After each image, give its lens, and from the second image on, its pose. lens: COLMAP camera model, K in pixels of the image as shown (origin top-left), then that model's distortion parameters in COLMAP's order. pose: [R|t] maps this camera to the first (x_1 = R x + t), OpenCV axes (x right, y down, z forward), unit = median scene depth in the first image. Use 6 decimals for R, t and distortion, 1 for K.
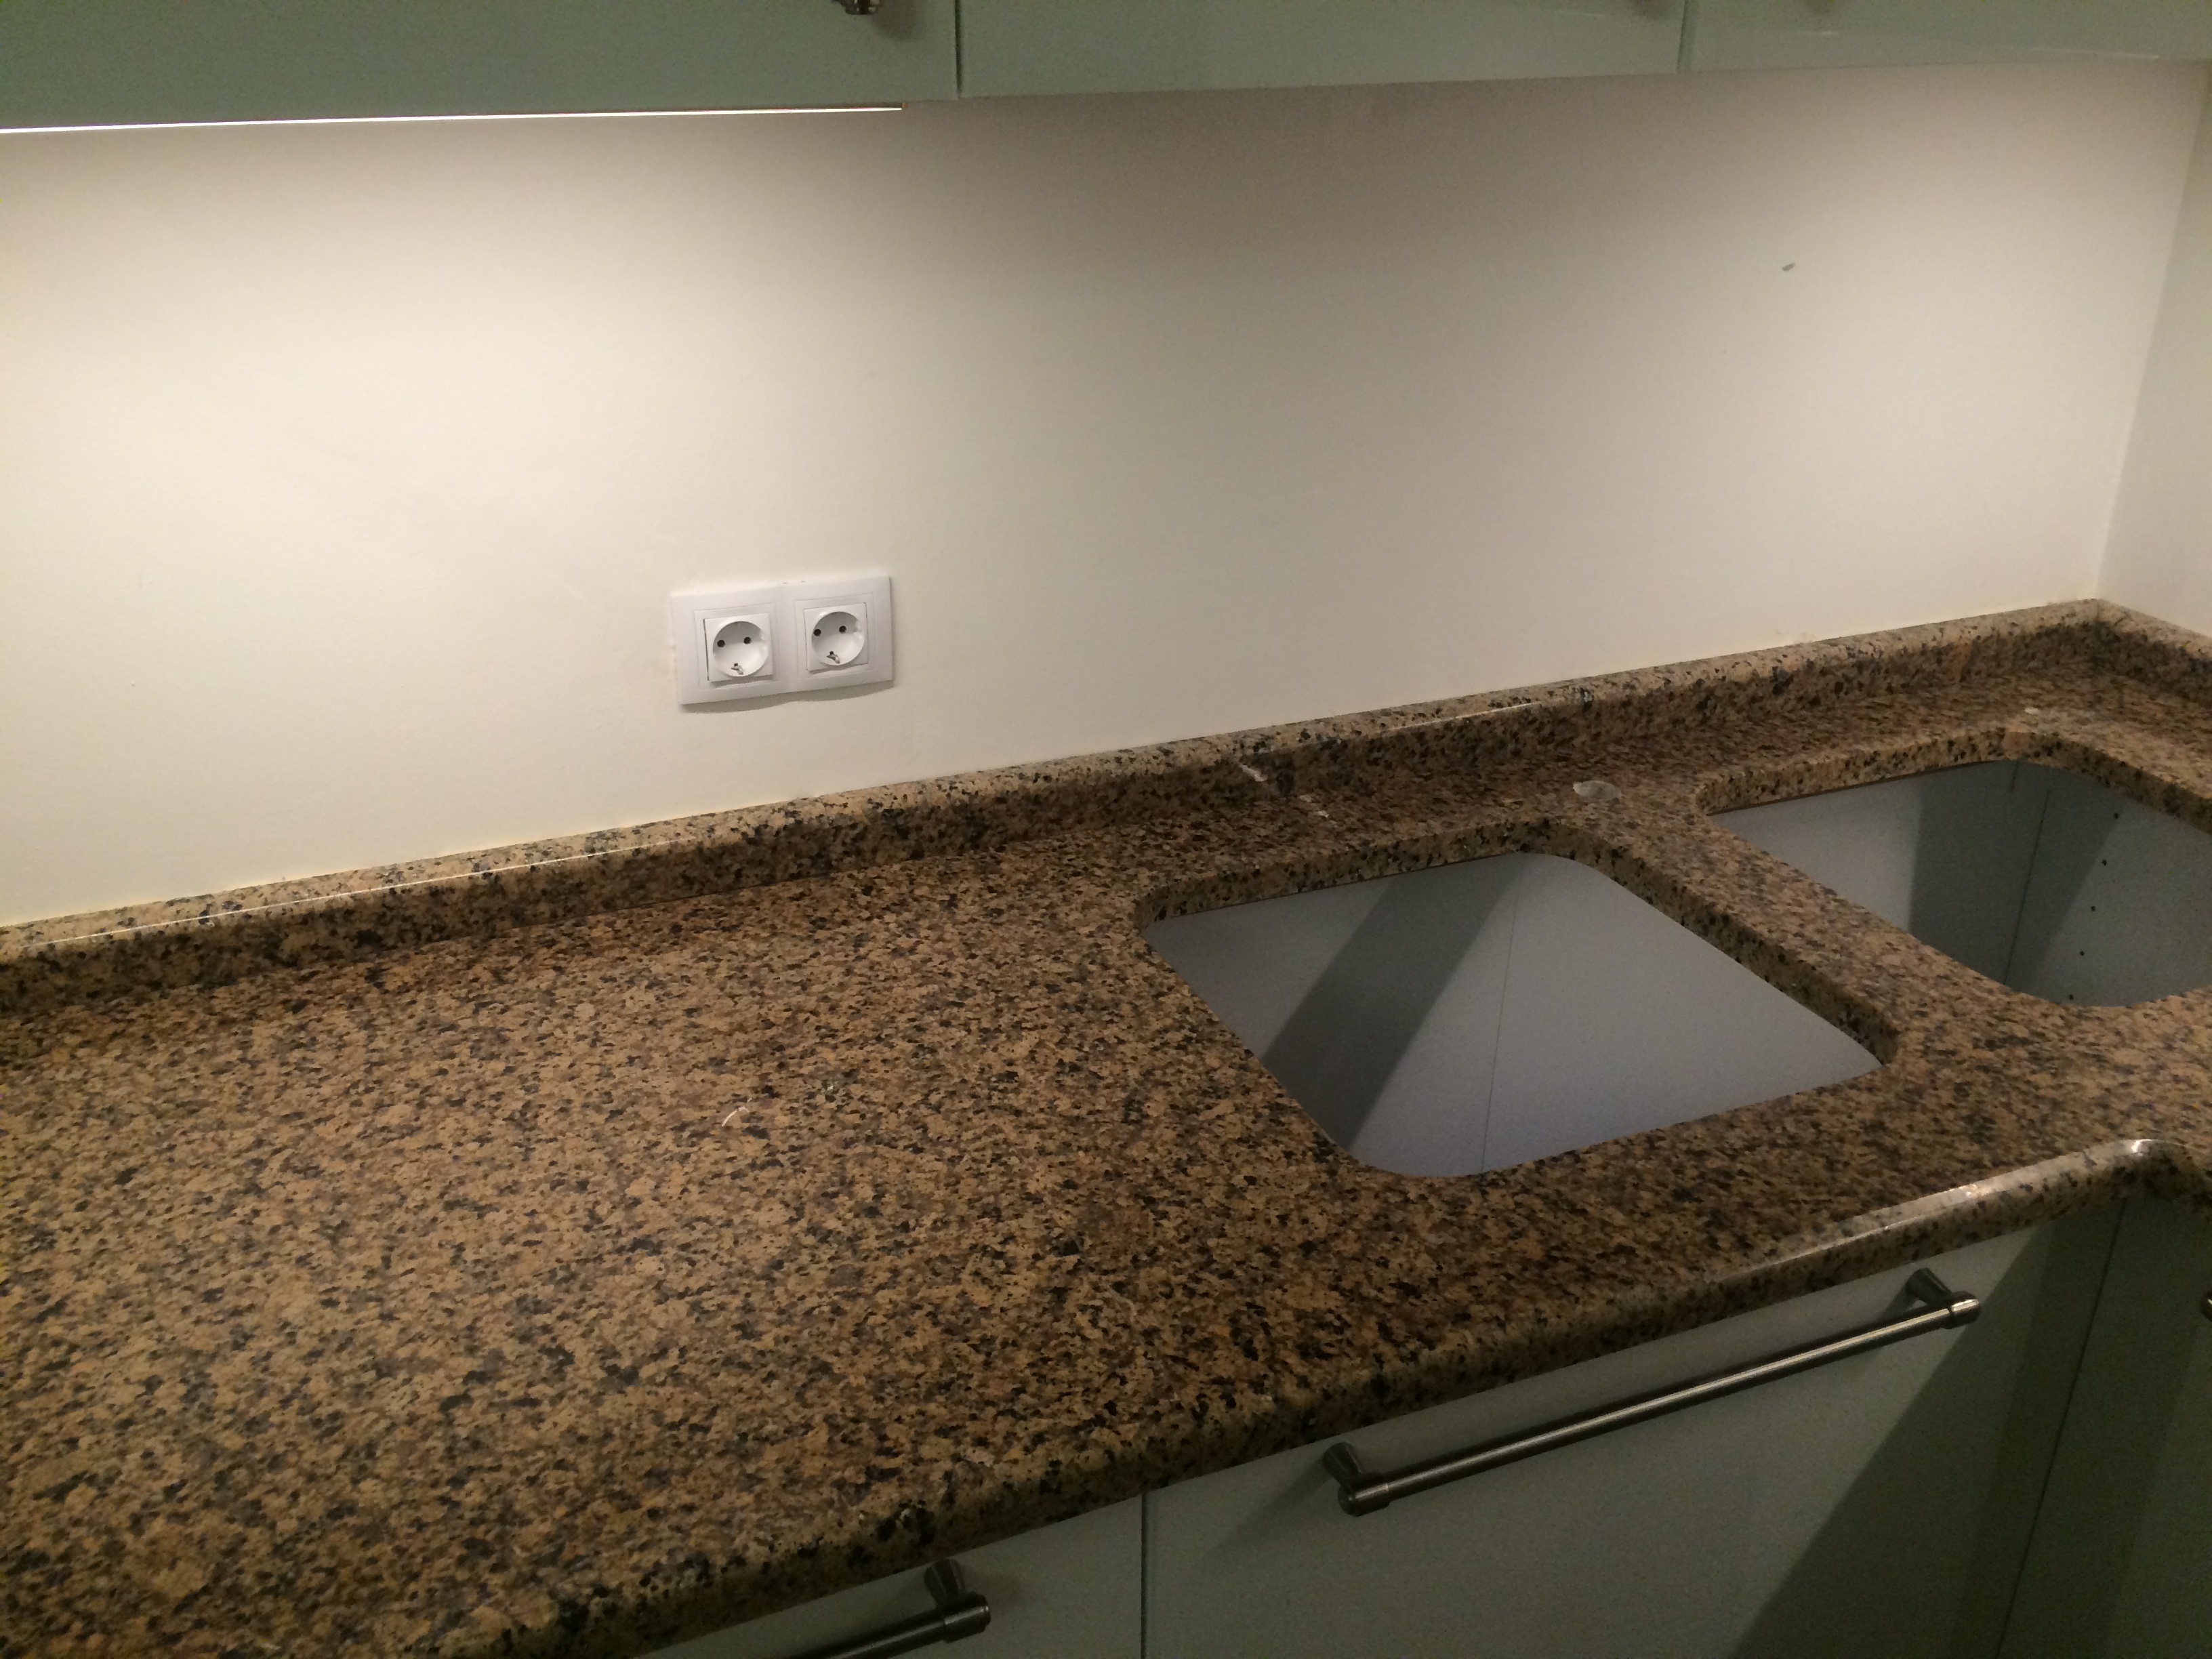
lens RADIAL K [[1902.5, 0, 1097.8], [0, 1902.5, 826.7], [0, 0, 1]] dist [0.086229, -0.123242]
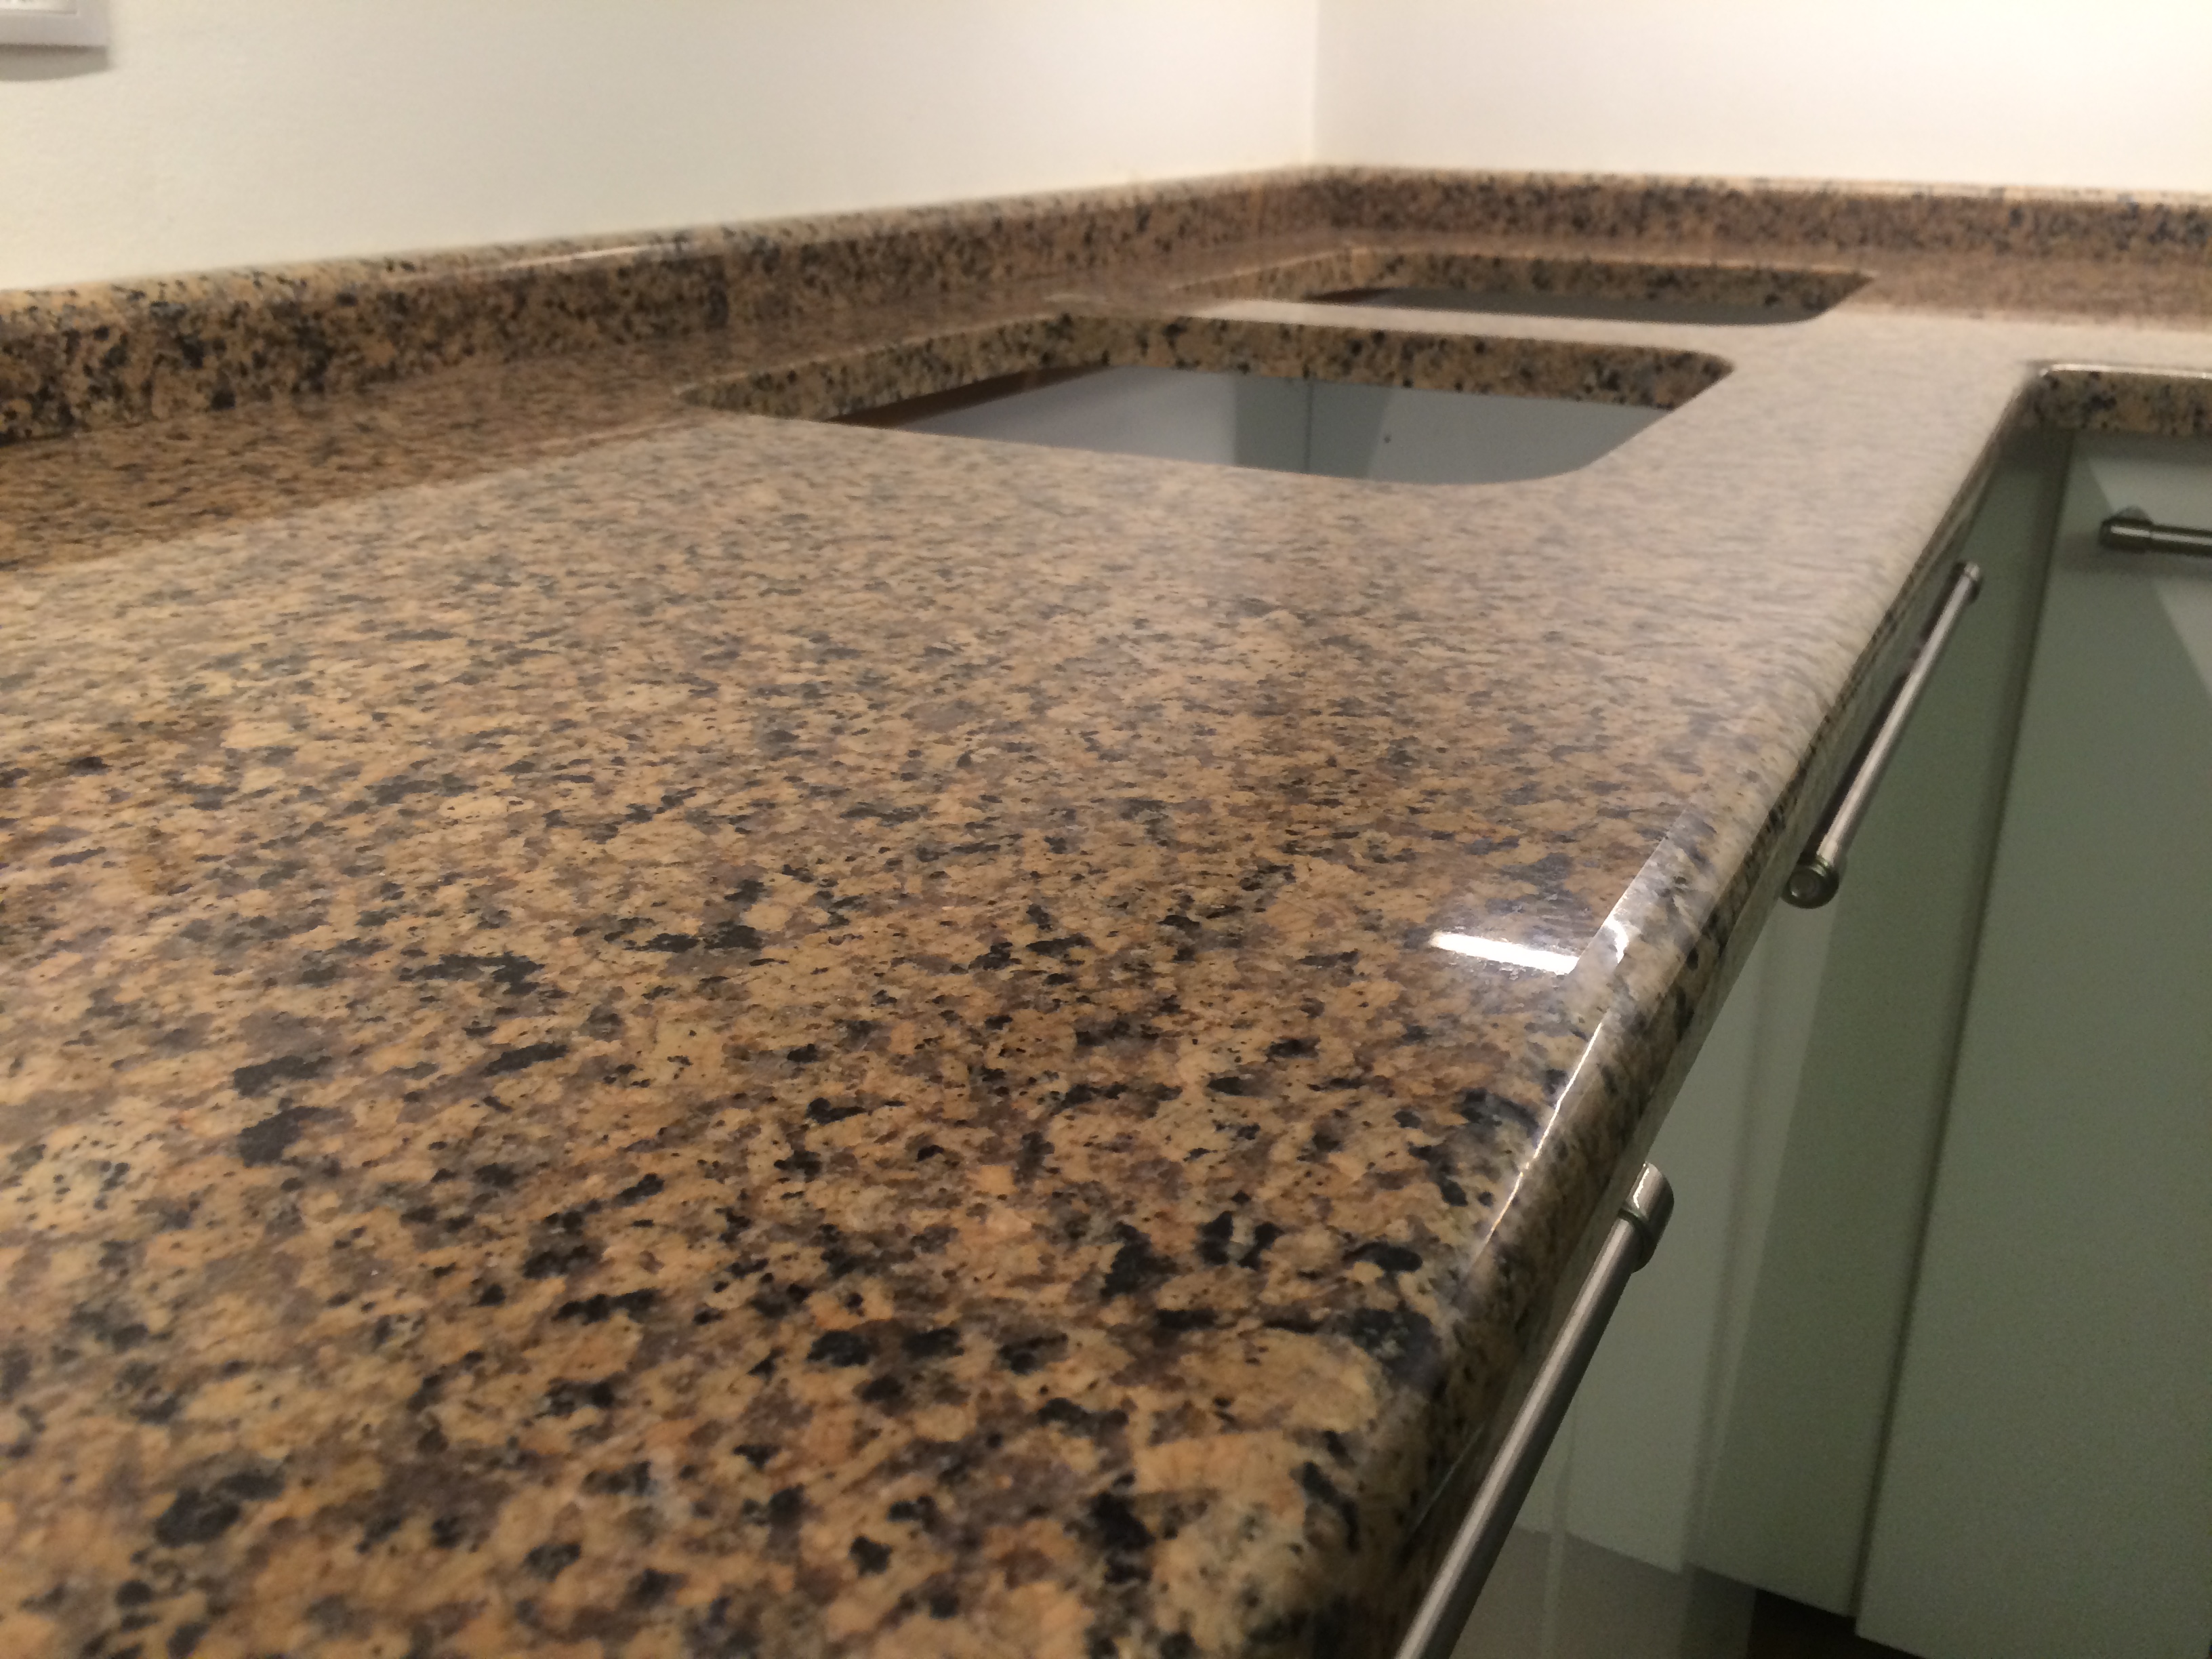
lens RADIAL K [[1902.5, 0, 1092.0], [0, 1902.5, 850.2], [0, 0, 1]] dist [0.086229, -0.123242]
pose [[0.777226, -0.236875, 0.582932, -0.308504], [0.260923, 0.964357, 0.043979, 0.215976], [-0.572572, 0.117919, 0.811330, 0.542054]]
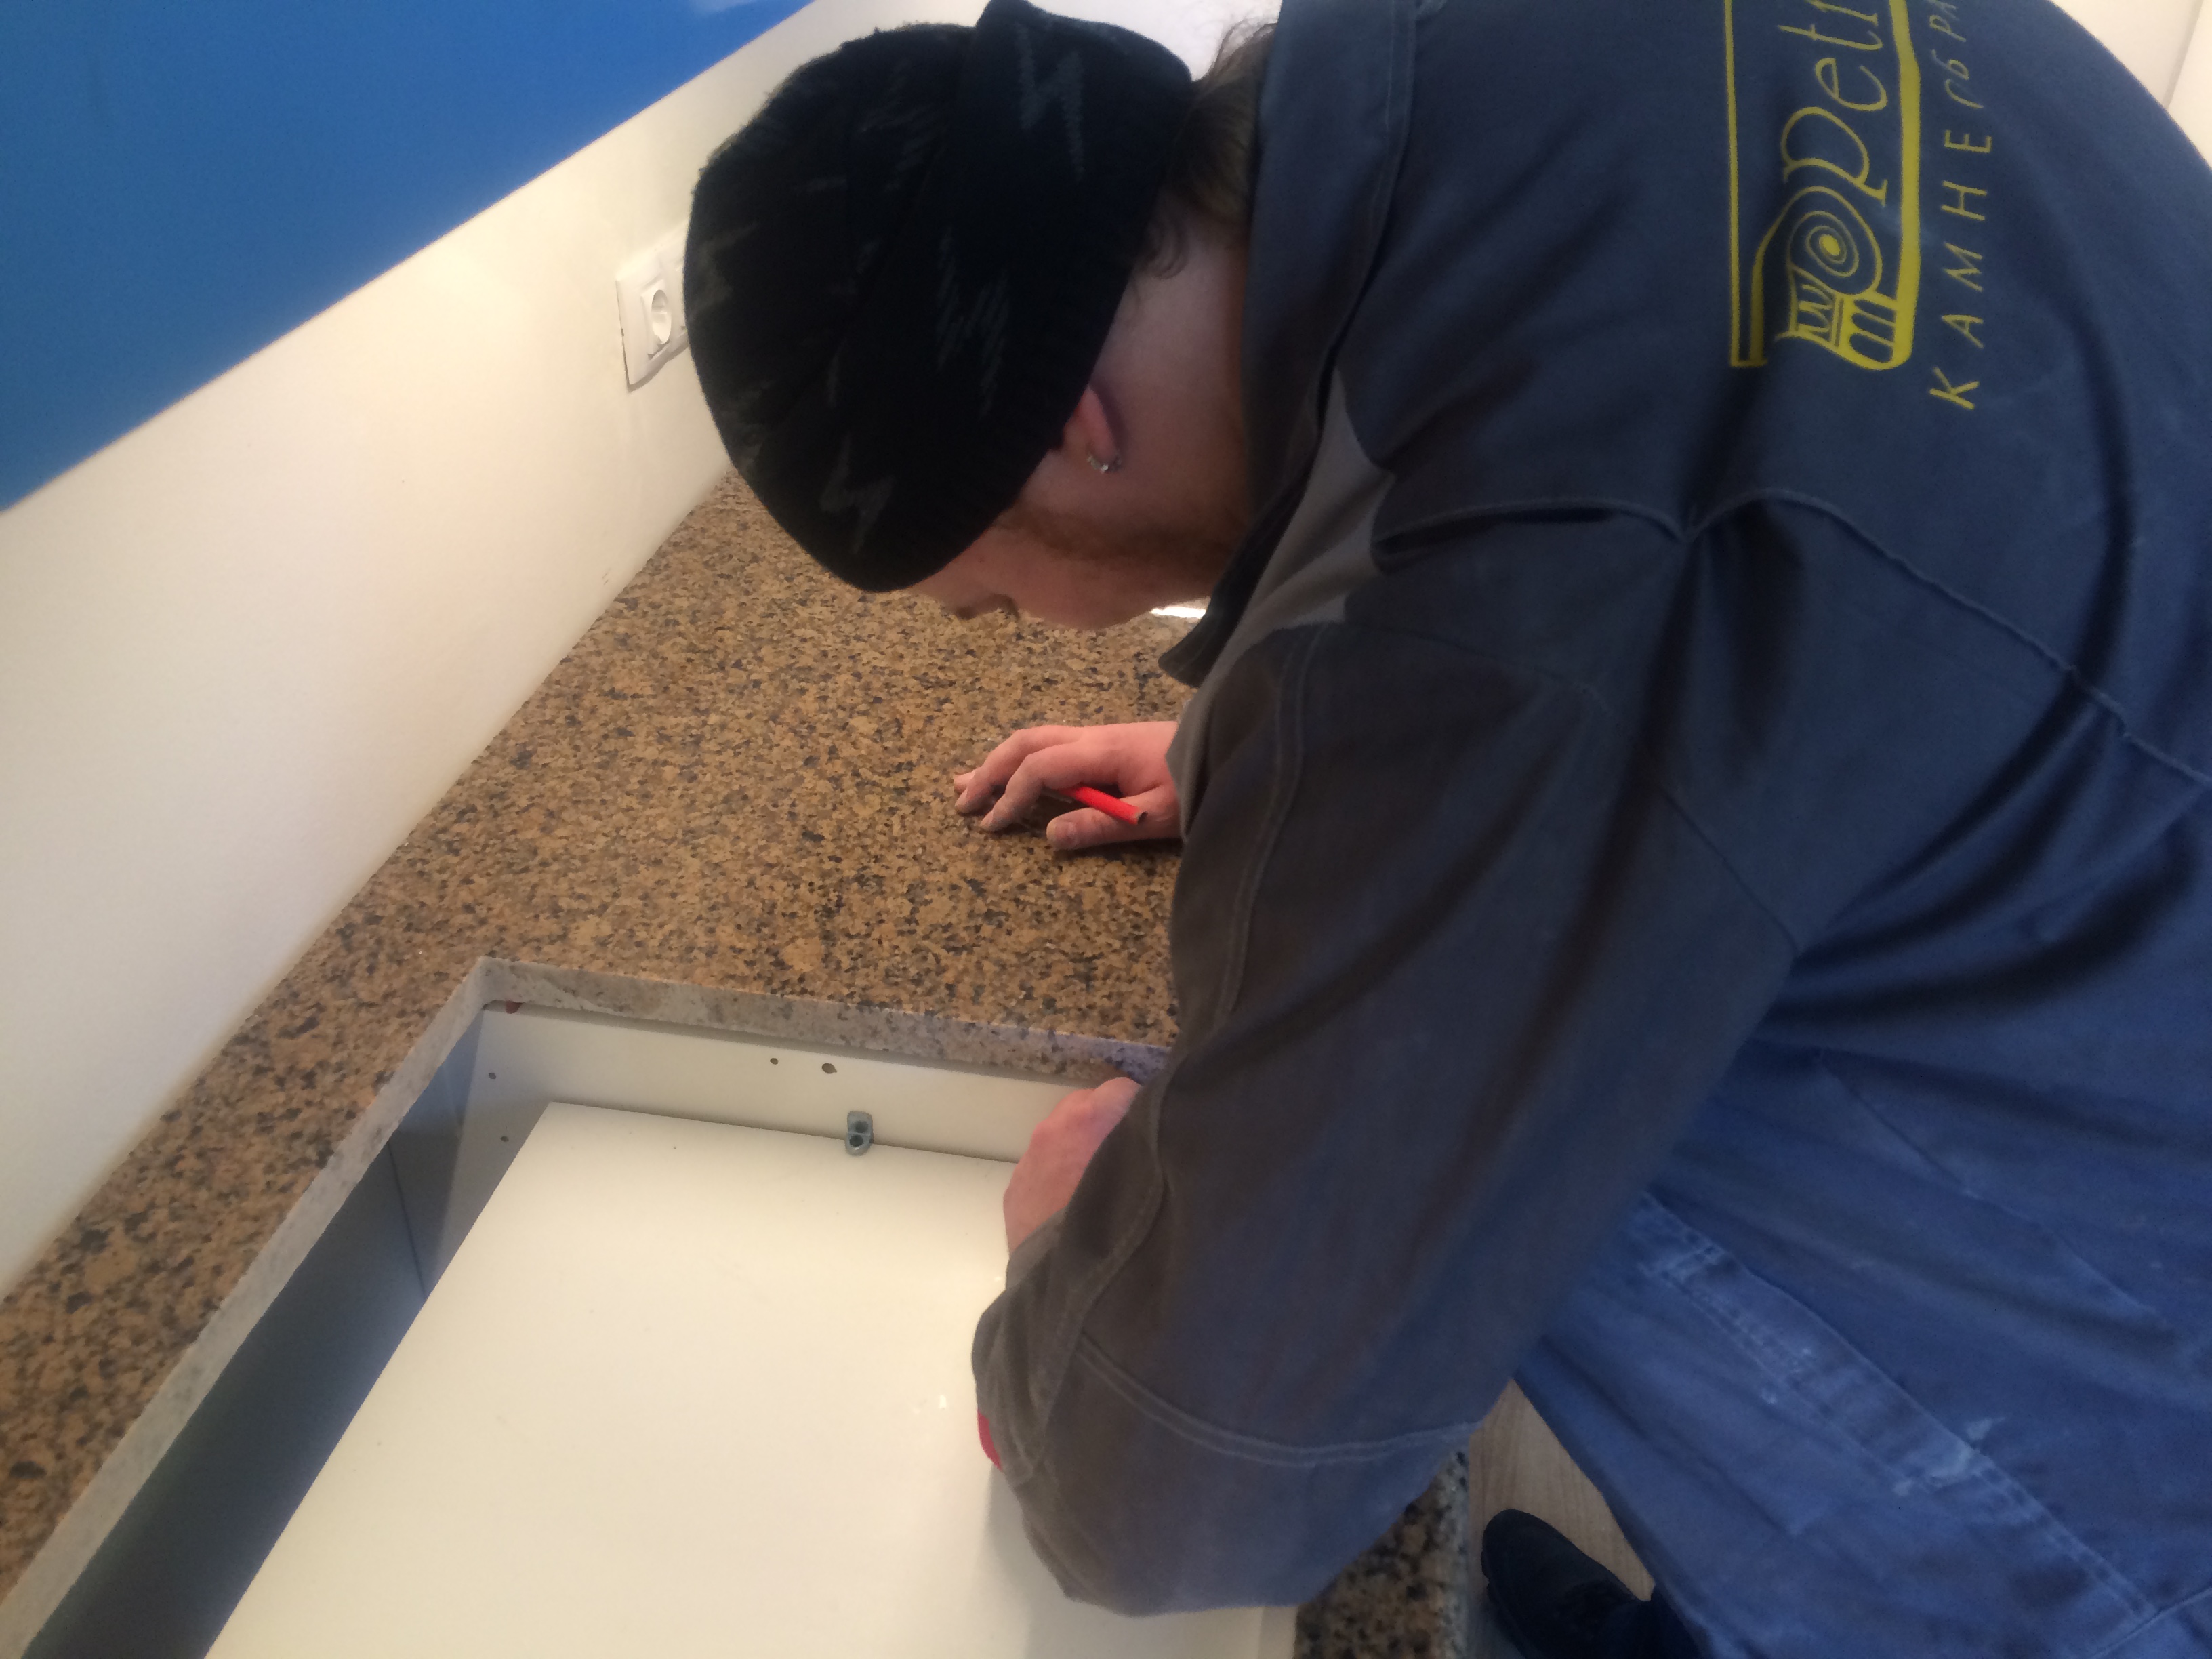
lens RADIAL K [[1902.5, 0, 1094.3], [0, 1902.5, 815.6], [0, 0, 1]] dist [0.086229, -0.123242]
pose [[0.533912, -0.447407, 0.717471, -1.113771], [0.332019, 0.891315, 0.308740, -0.109636], [-0.777625, 0.073374, 0.624432, 0.161409]]
